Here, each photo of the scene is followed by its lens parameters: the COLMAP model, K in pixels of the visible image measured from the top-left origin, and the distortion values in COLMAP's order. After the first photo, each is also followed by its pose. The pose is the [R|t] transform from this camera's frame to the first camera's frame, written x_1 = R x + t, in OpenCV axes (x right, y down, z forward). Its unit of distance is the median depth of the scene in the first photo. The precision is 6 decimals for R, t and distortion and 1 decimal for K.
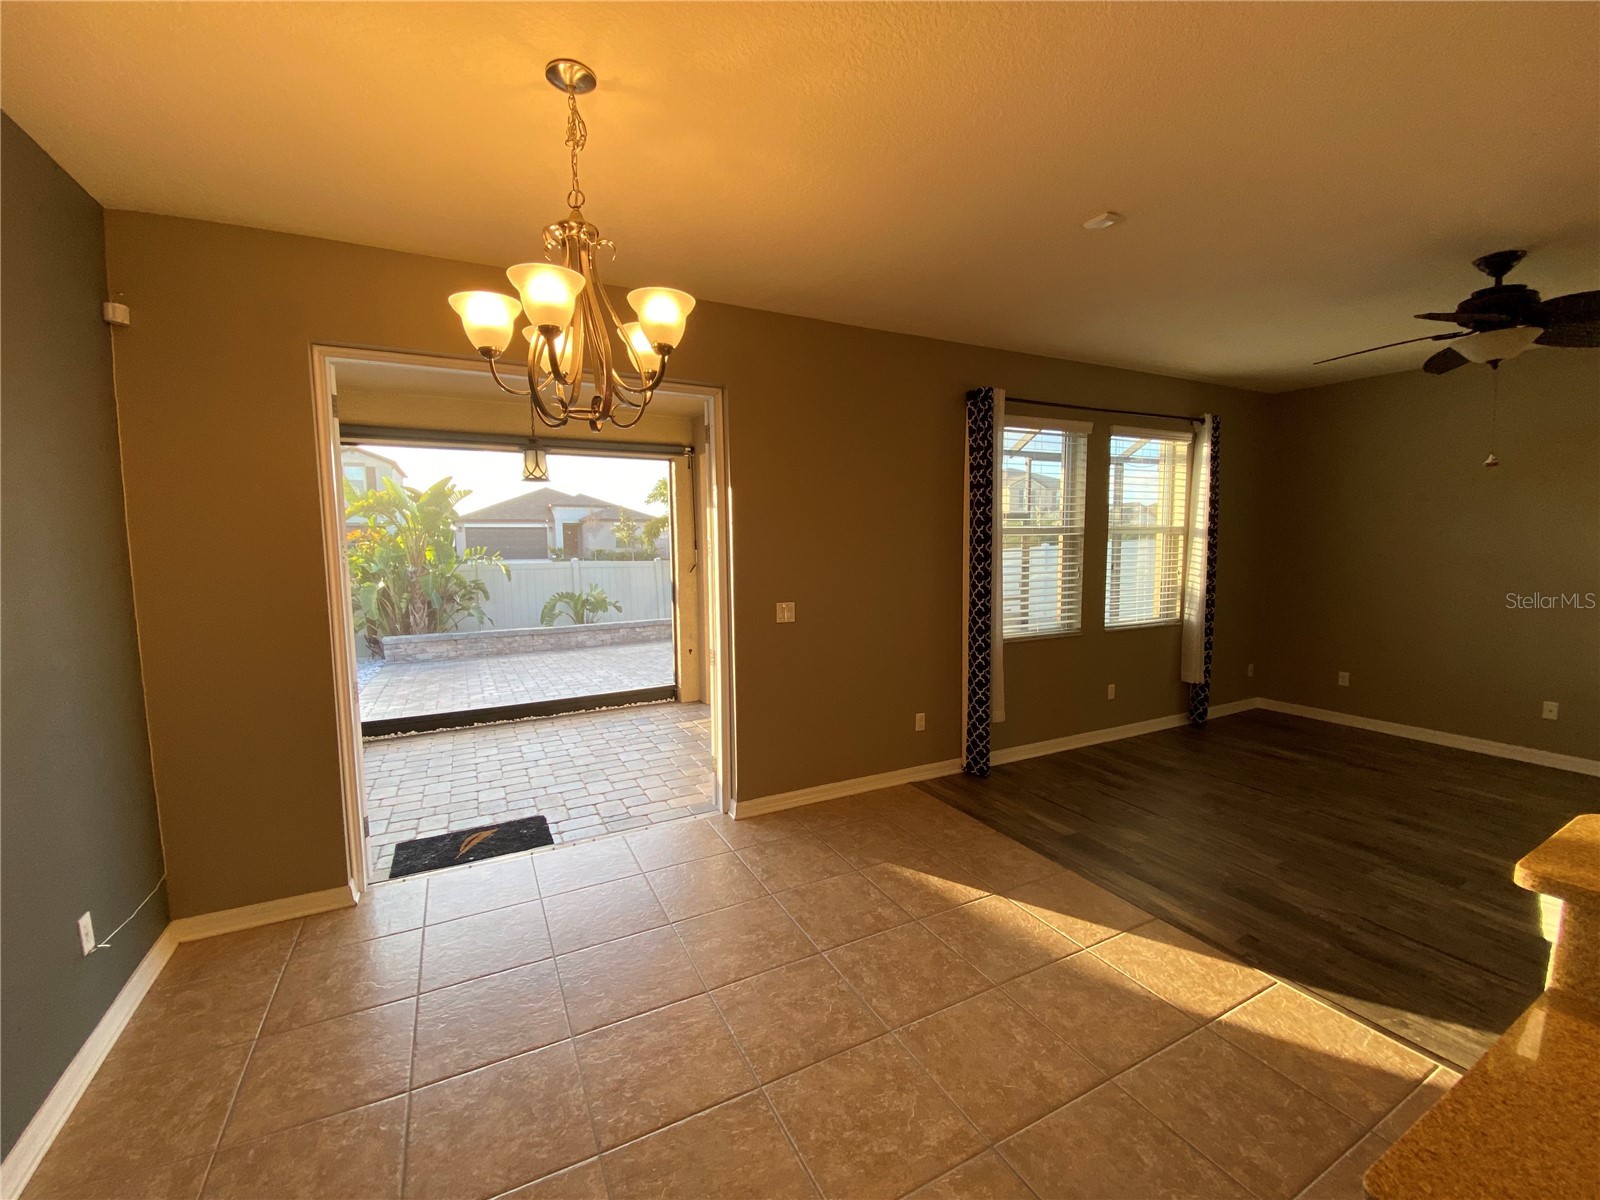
lens RADIAL K [[652.4, 0, 798.8], [0, 652.4, 598.1], [0, 0, 1]] dist [0.012600, -0.014816]
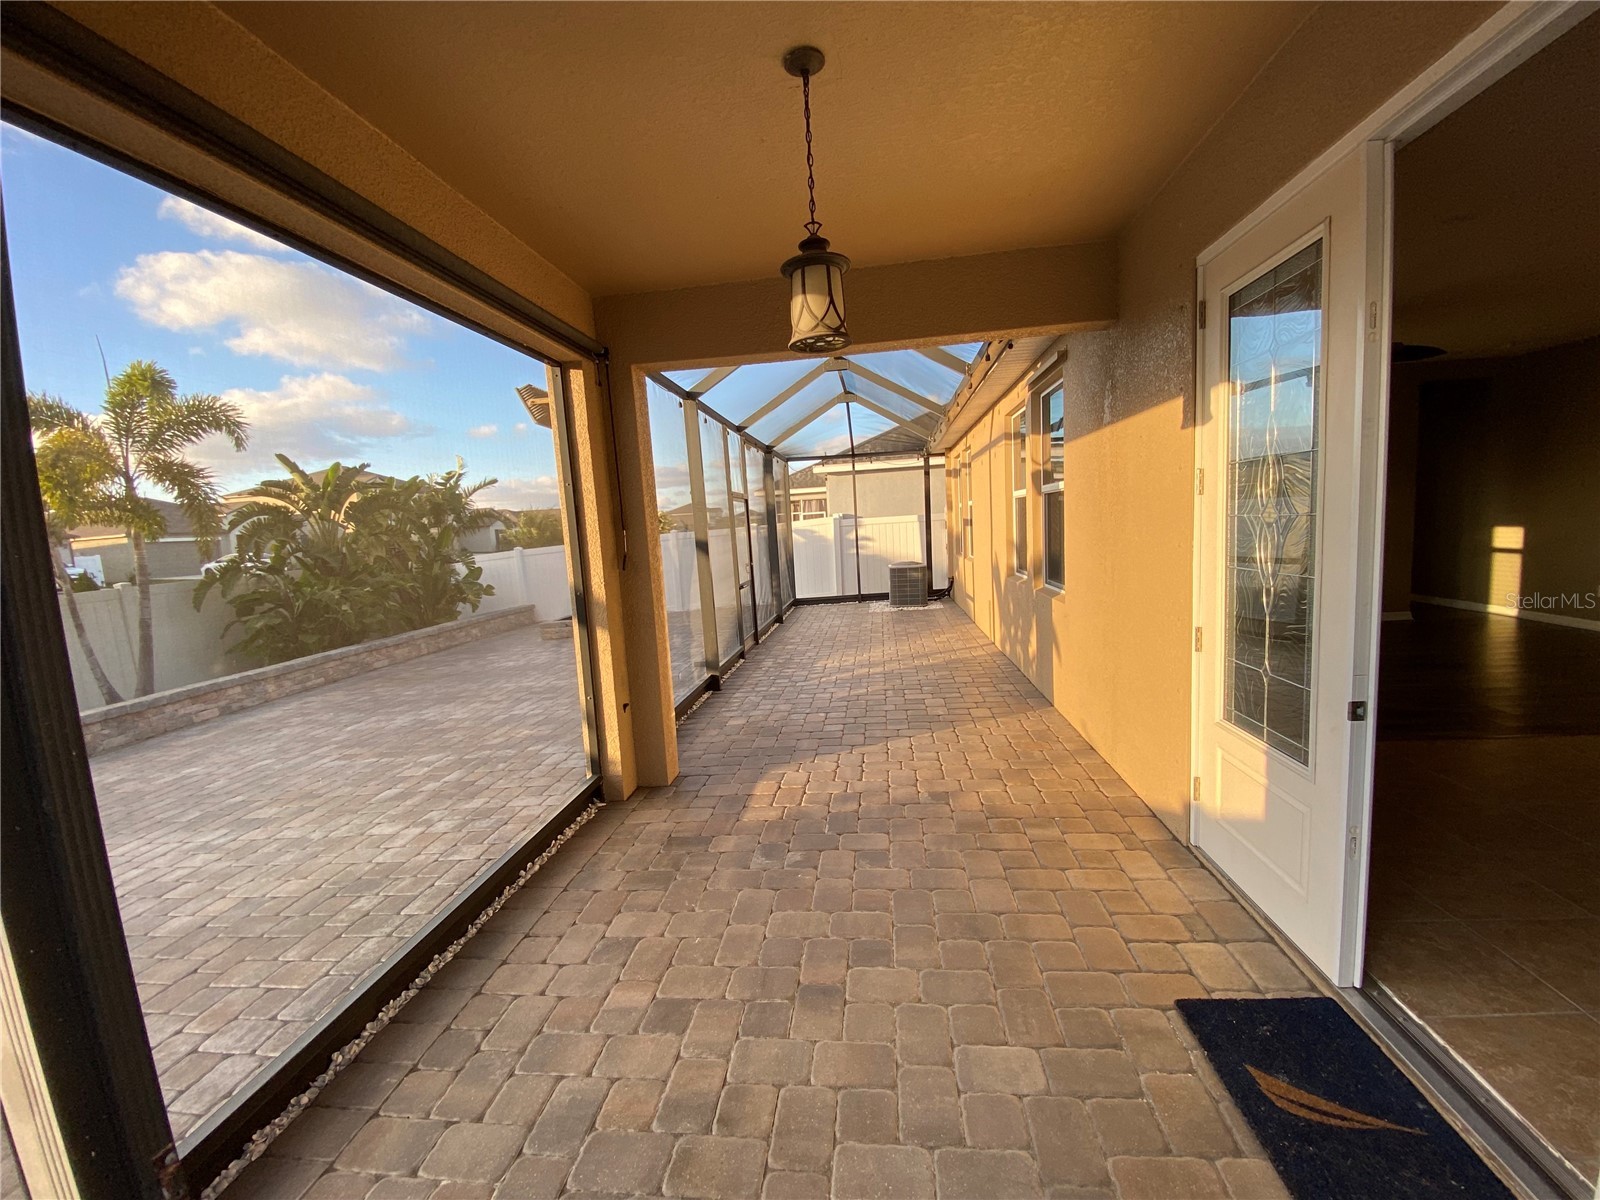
lens RADIAL K [[652.4, 0, 804.8], [0, 652.4, 602.7], [0, 0, 1]] dist [0.012600, -0.014816]
pose [[0.552528, -0.120747, 0.824702, -0.313207], [0.124857, 0.990277, 0.061339, -0.014952], [-0.824090, 0.069078, 0.562232, 0.309738]]
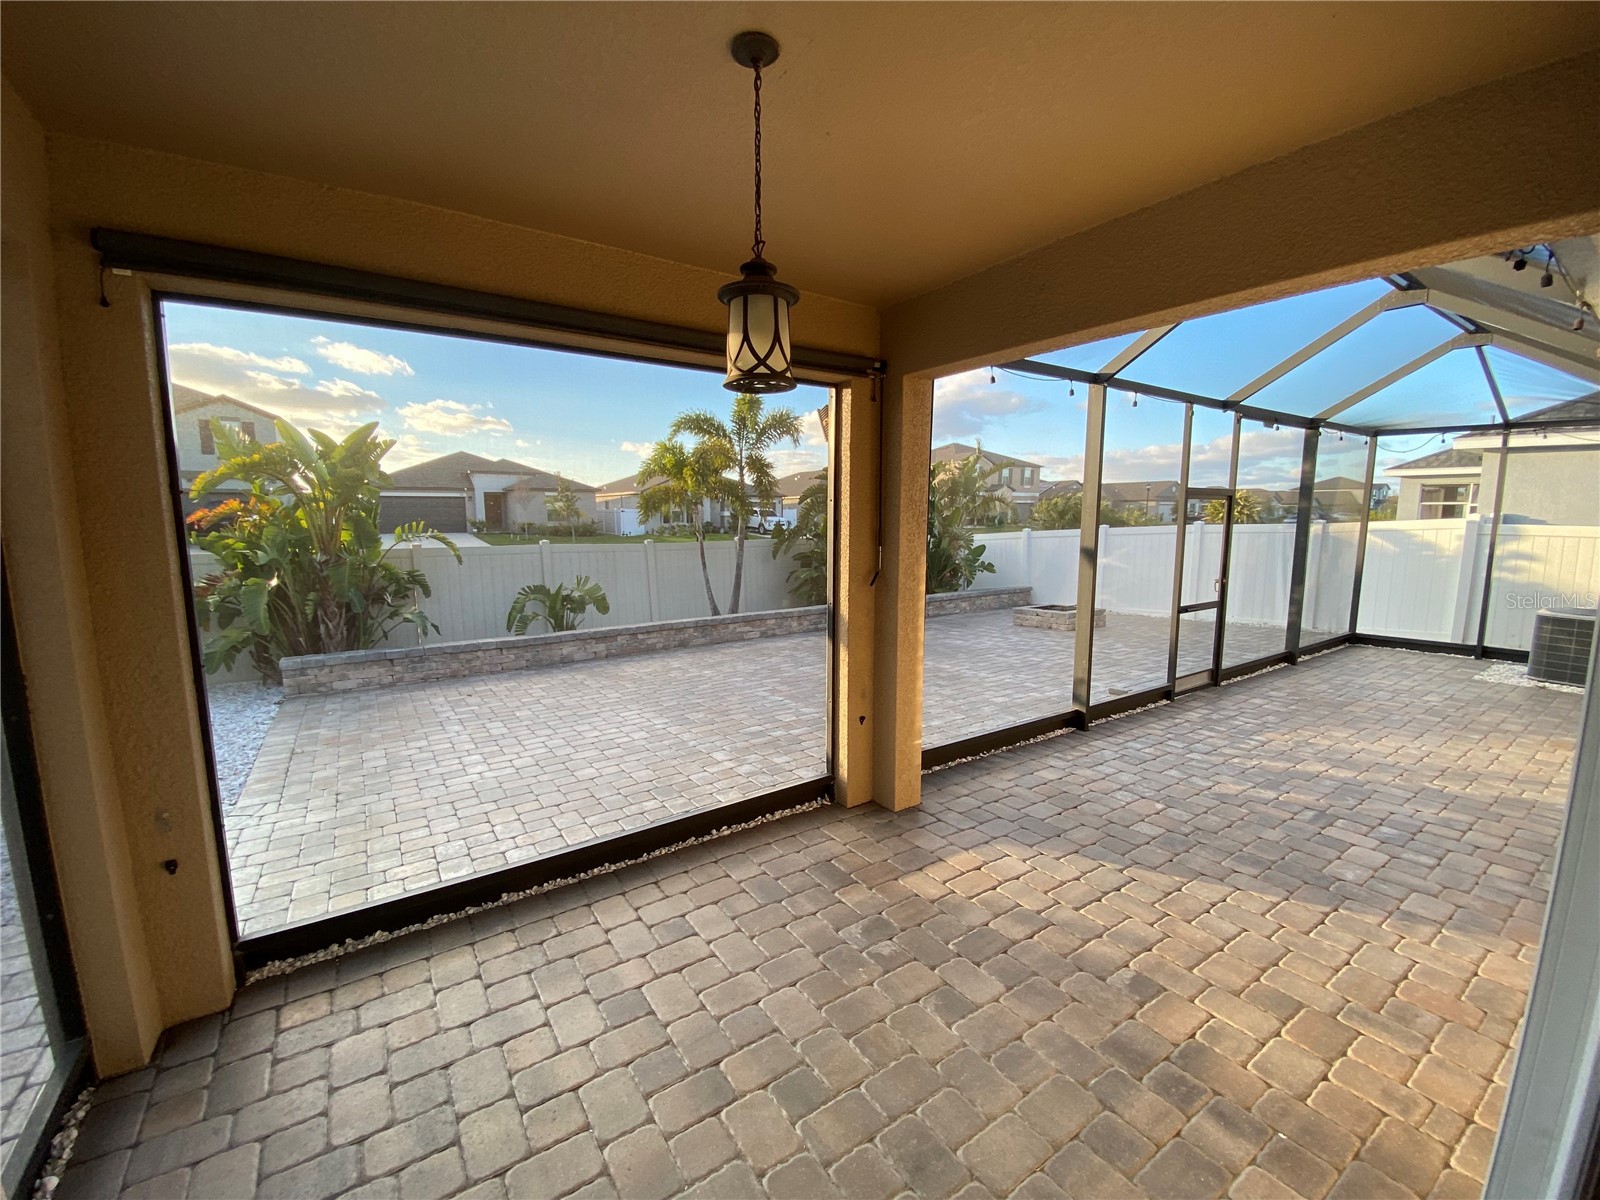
lens RADIAL K [[652.4, 0, 790.7], [0, 652.4, 598.0], [0, 0, 1]] dist [0.012600, -0.014816]
pose [[0.993898, -0.004671, 0.110206, -0.169540], [0.000104, 0.999142, 0.041410, -0.029810], [-0.110304, -0.041146, 0.993046, 0.249795]]
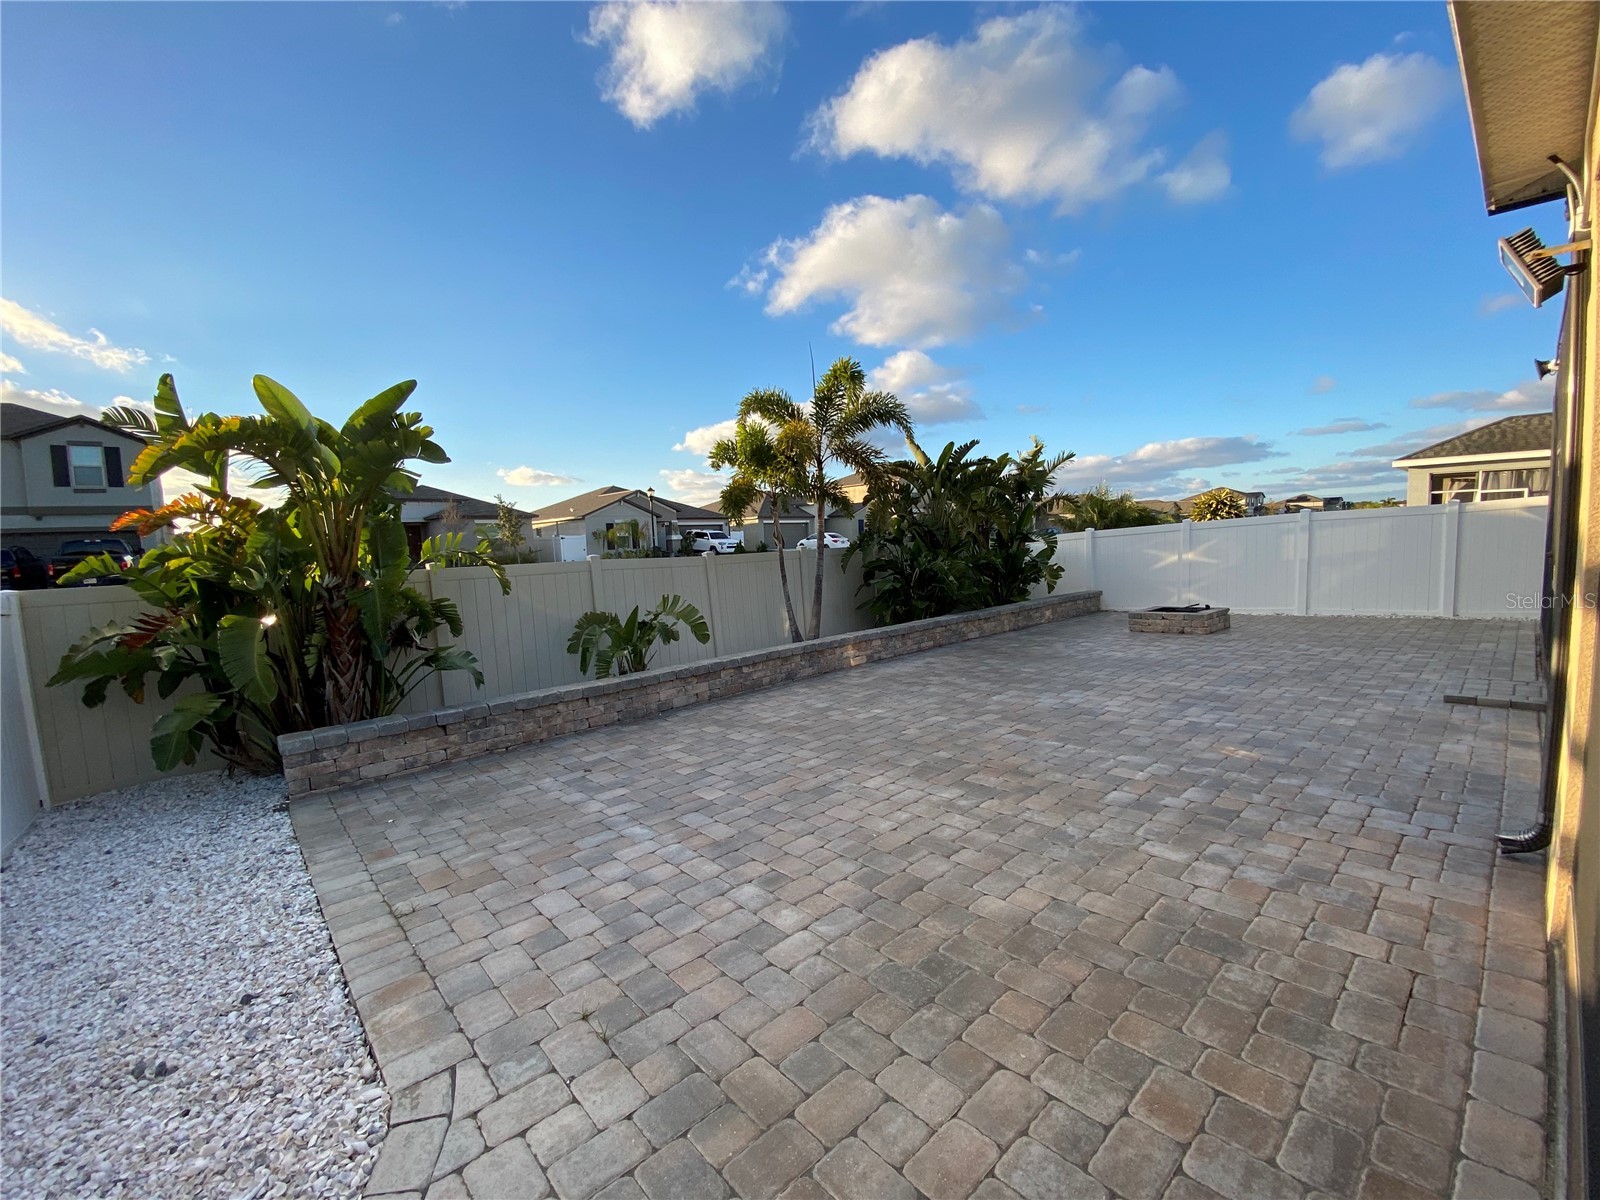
lens RADIAL K [[652.4, 0, 781.1], [0, 652.4, 592.2], [0, 0, 1]] dist [0.012600, -0.014816]
pose [[0.970624, -0.046027, 0.236159, -0.380249], [0.048563, 0.998808, -0.004933, -0.018401], [-0.235650, 0.016256, 0.971702, 0.459835]]
